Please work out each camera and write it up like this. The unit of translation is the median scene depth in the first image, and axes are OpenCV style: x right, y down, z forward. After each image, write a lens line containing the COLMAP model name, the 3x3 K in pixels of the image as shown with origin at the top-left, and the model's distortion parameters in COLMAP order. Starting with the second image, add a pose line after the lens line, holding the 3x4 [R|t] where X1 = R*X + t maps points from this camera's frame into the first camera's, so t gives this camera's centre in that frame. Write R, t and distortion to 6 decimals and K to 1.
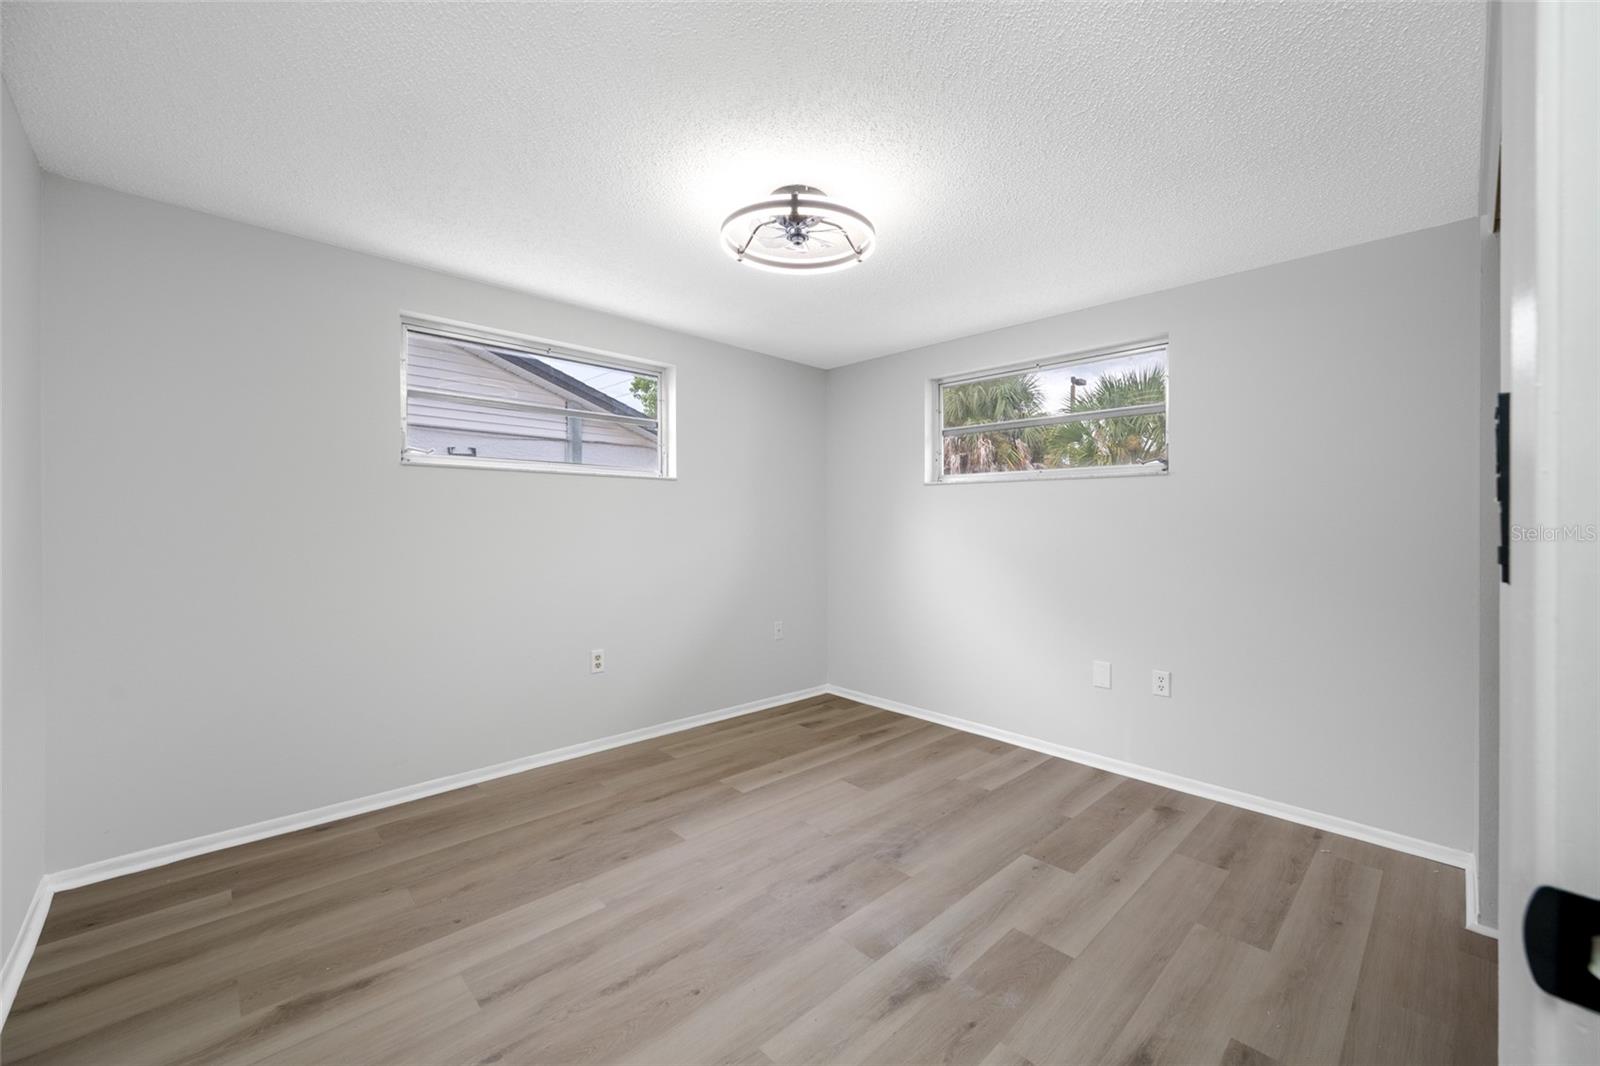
lens RADIAL K [[636.1, 0, 808.3], [0, 636.1, 516.7], [0, 0, 1]] dist [-0.000587, 0.000061]
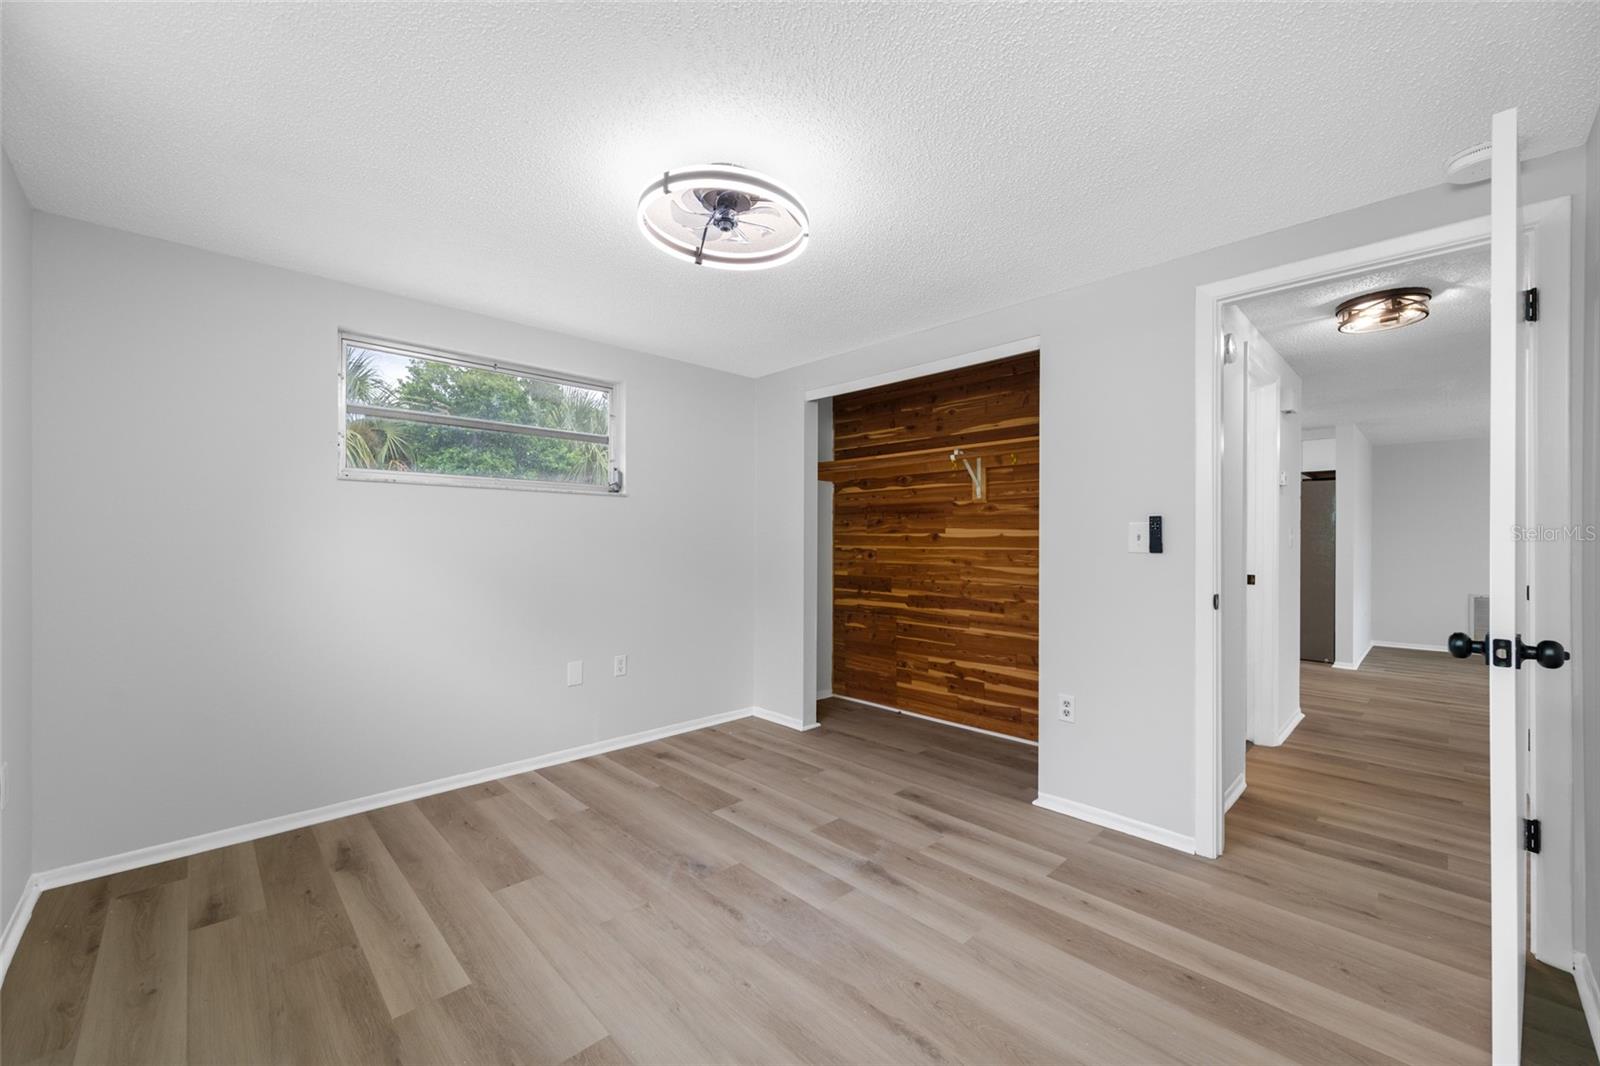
lens RADIAL K [[629.8, 0, 797.3], [0, 629.8, 537.0], [0, 0, 1]] dist [0.001743, 0.000300]
pose [[-0.002203, -0.005919, 0.999980, -0.800386], [-0.018270, 0.999816, 0.005878, -0.003652], [-0.999831, -0.018257, -0.002311, 0.792266]]
